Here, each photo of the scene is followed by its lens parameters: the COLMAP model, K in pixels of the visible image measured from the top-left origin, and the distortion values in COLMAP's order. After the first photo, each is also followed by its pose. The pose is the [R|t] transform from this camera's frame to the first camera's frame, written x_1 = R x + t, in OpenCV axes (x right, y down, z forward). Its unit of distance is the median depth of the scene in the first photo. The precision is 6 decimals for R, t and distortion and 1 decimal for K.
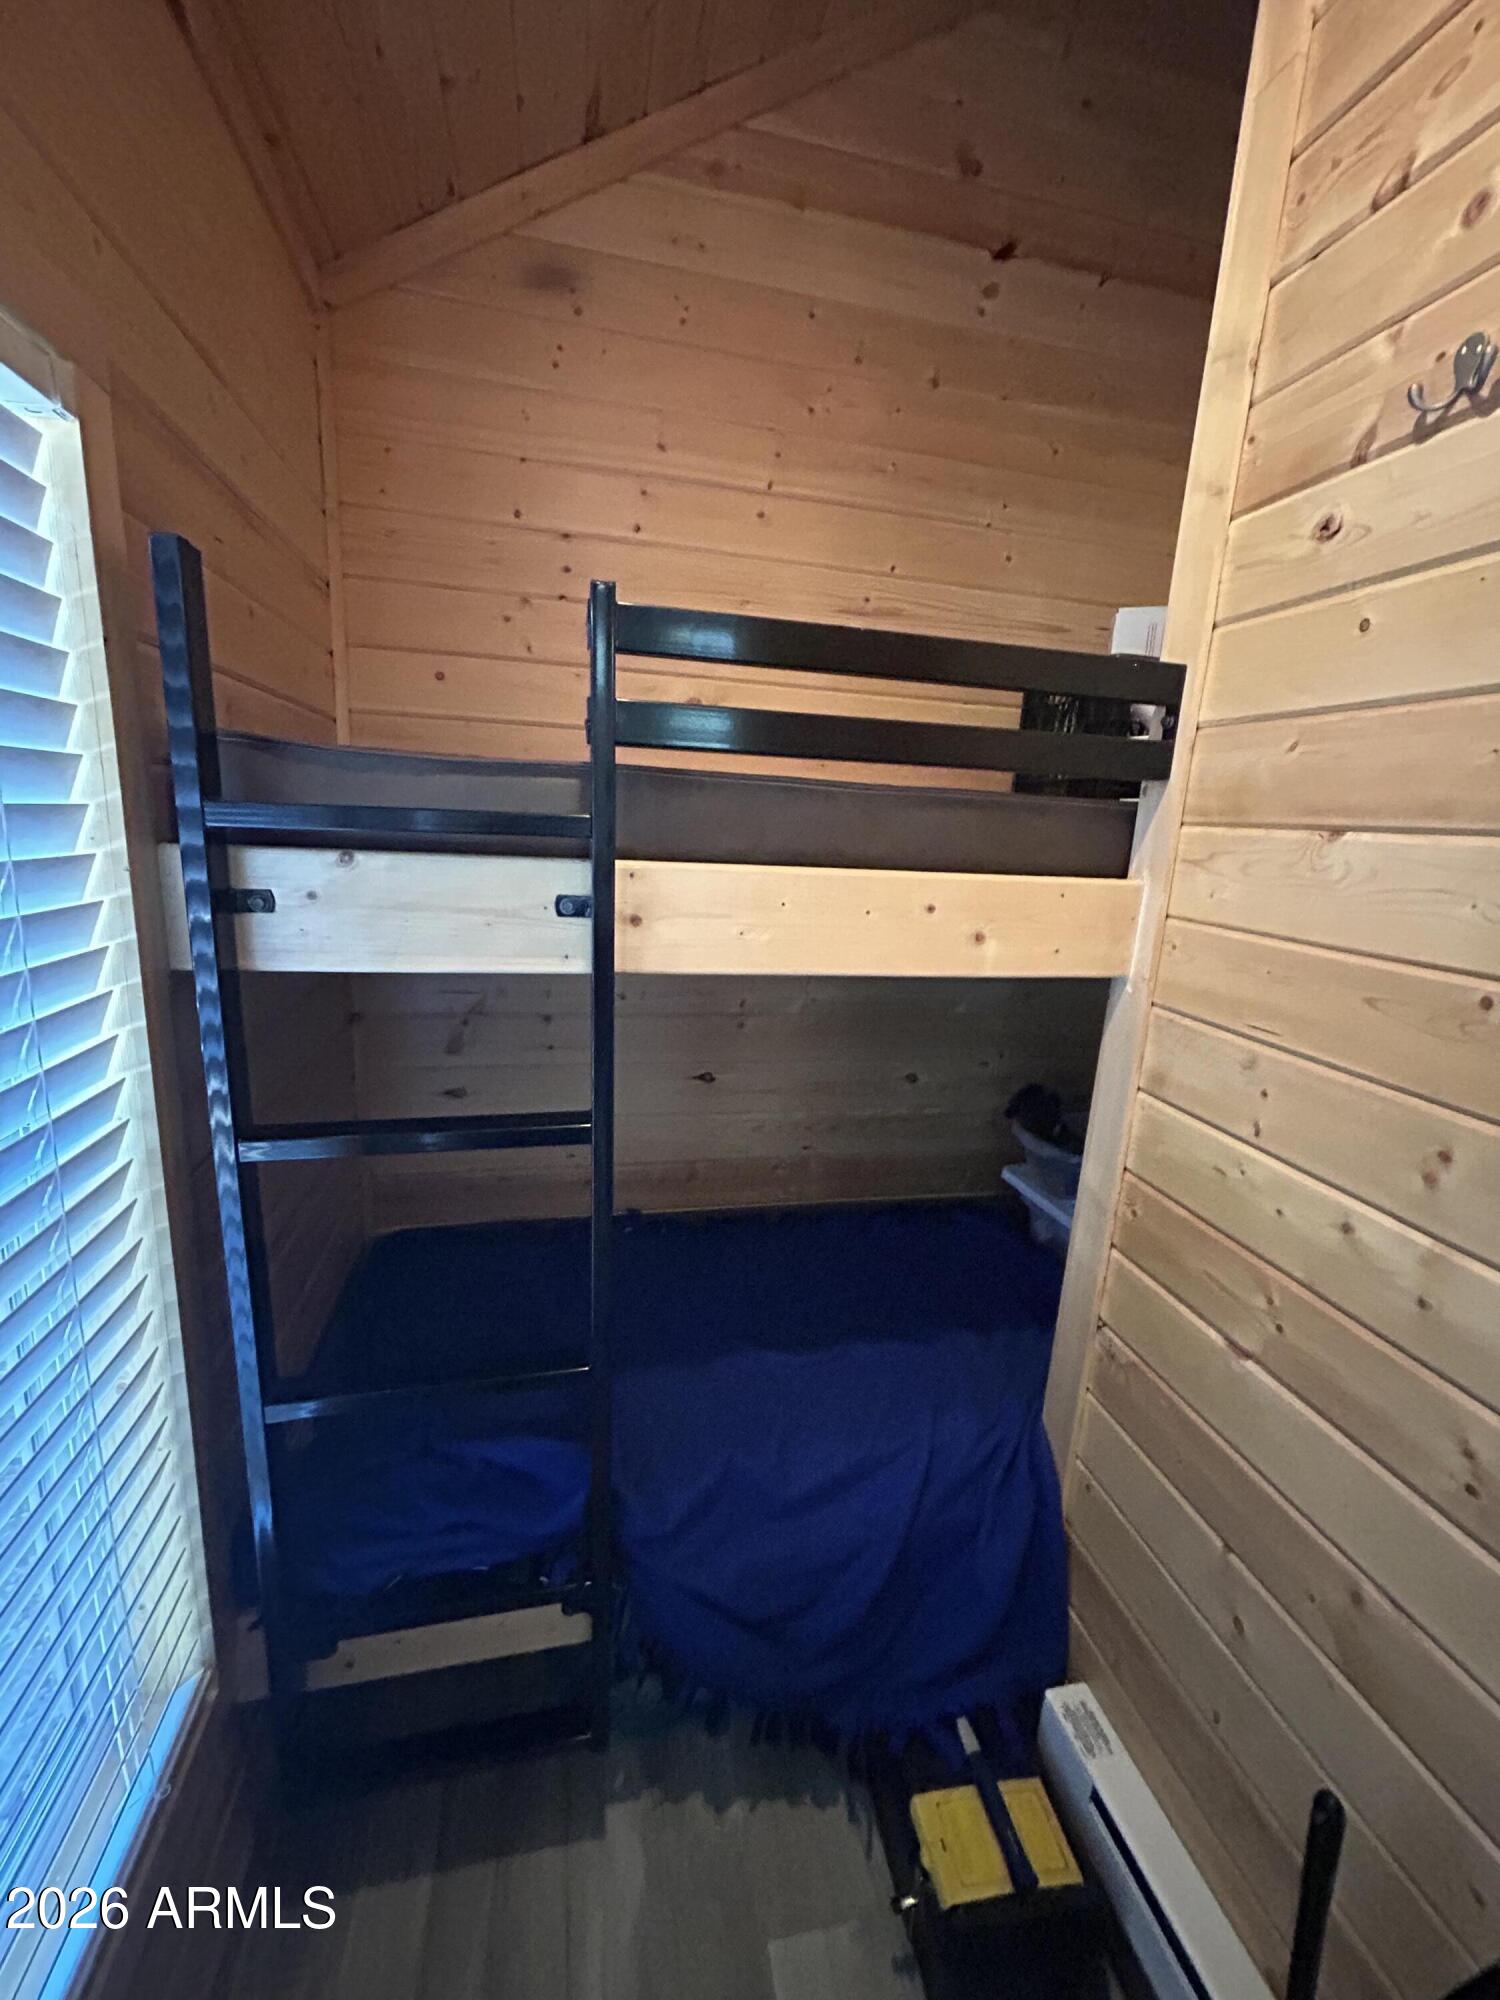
lens RADIAL K [[801.5, 0, 748.2], [0, 801.5, 988.9], [0, 0, 1]] dist [-0.000123, 0.000600]
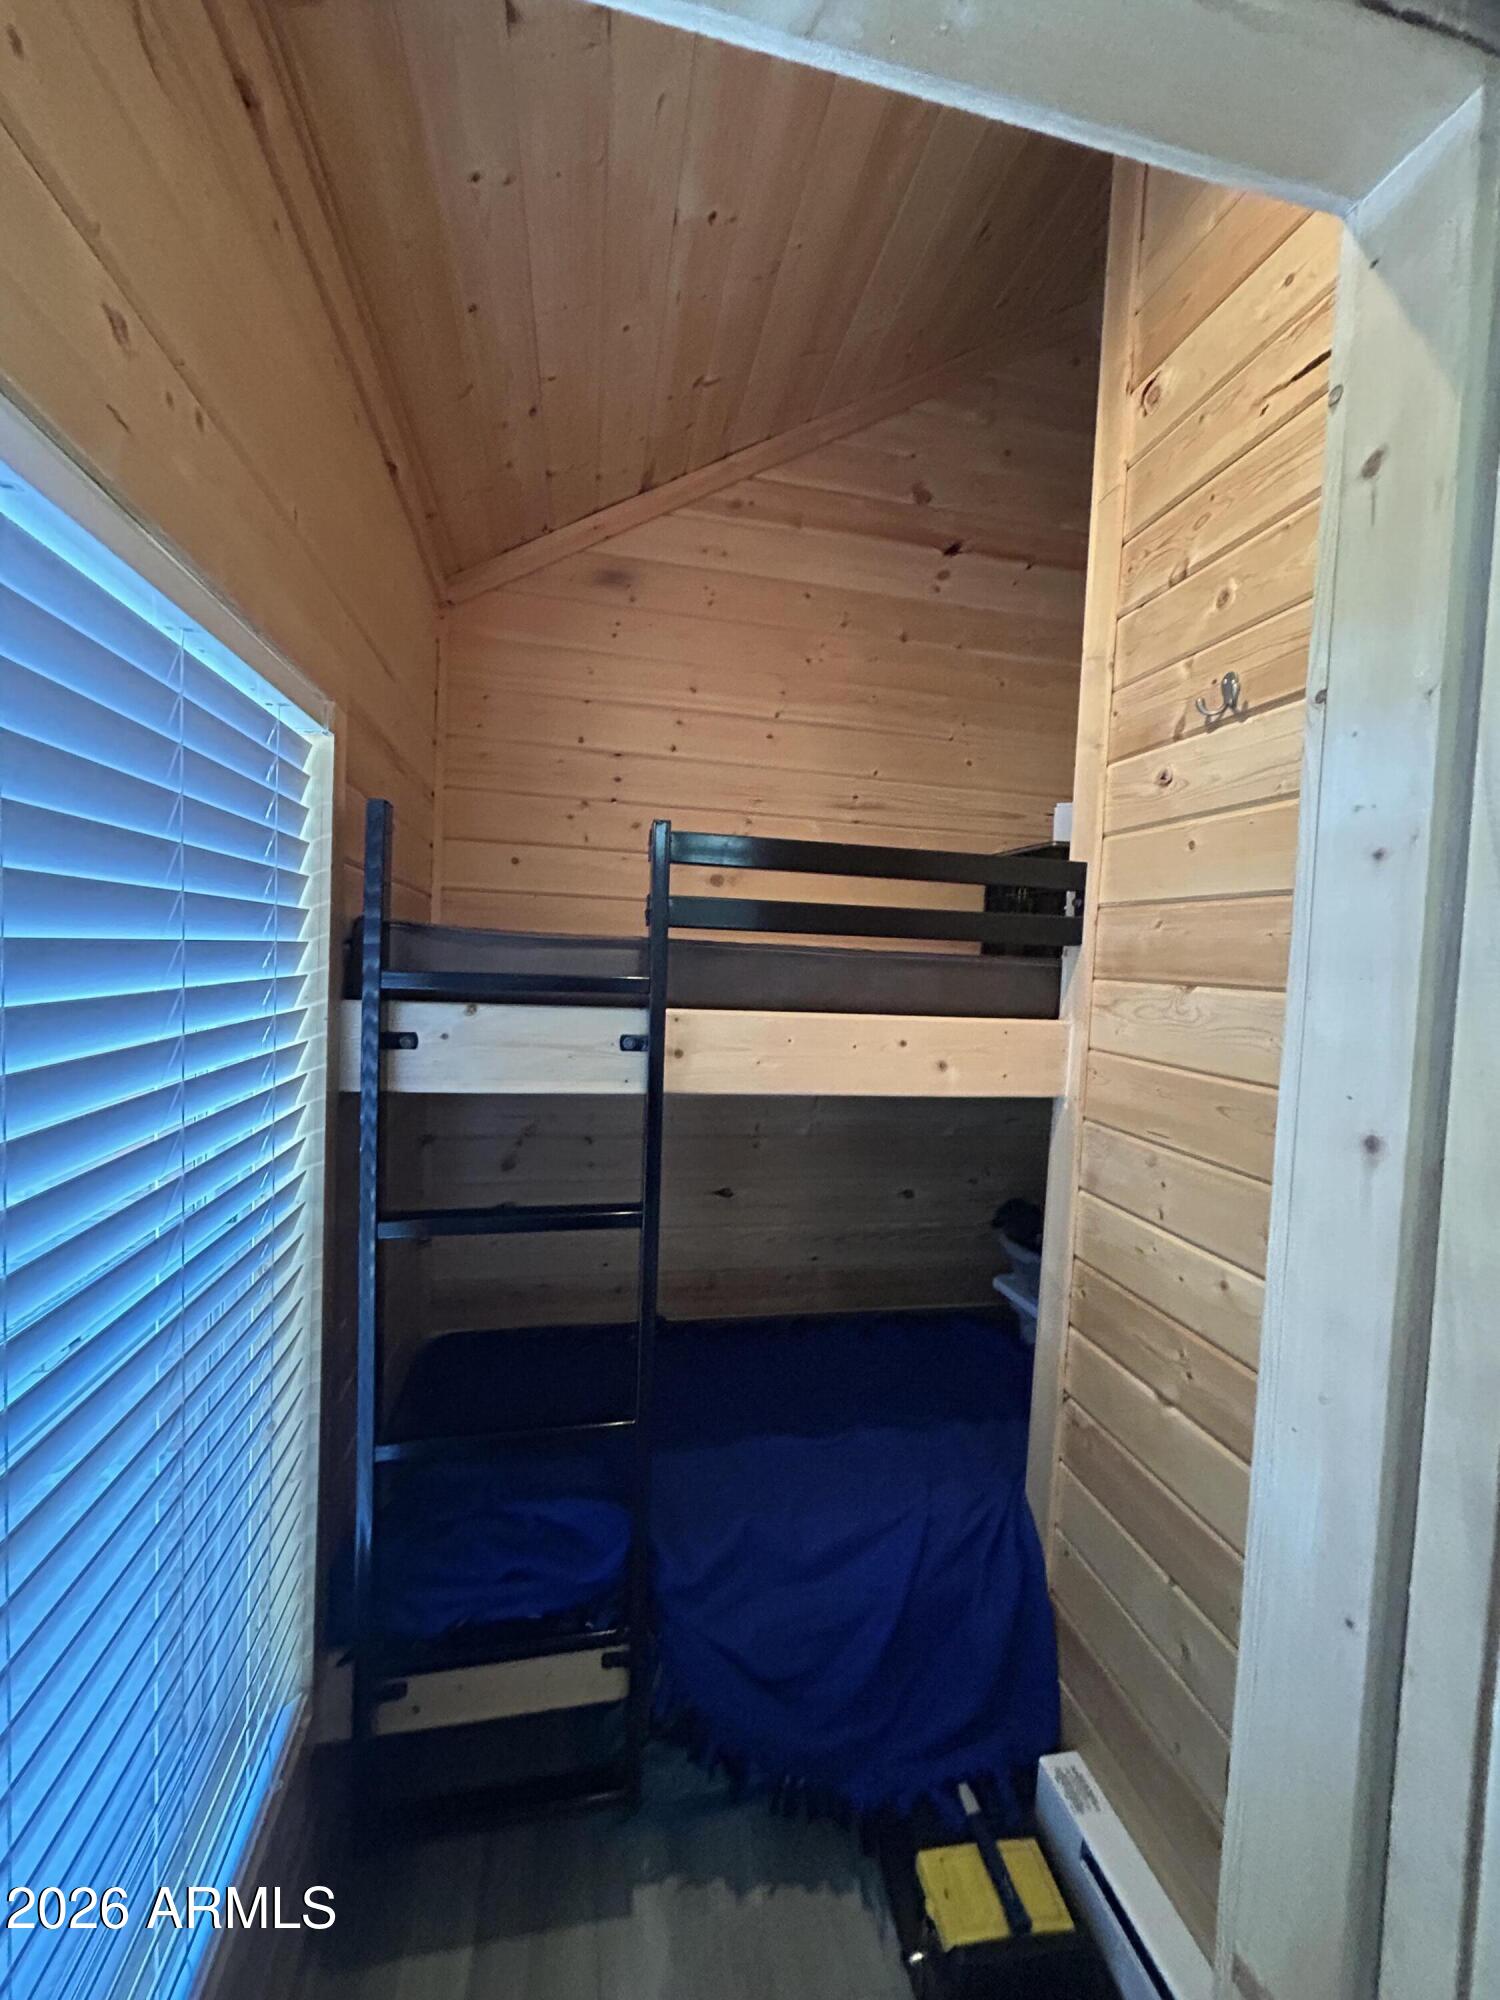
lens RADIAL K [[801.5, 0, 760.1], [0, 801.5, 1000.3], [0, 0, 1]] dist [-0.000123, 0.000600]
pose [[0.999985, -0.005435, 0.001086, -0.005381], [0.005538, 0.987917, -0.154884, 0.028971], [-0.000231, 0.154888, 0.987932, -0.275920]]
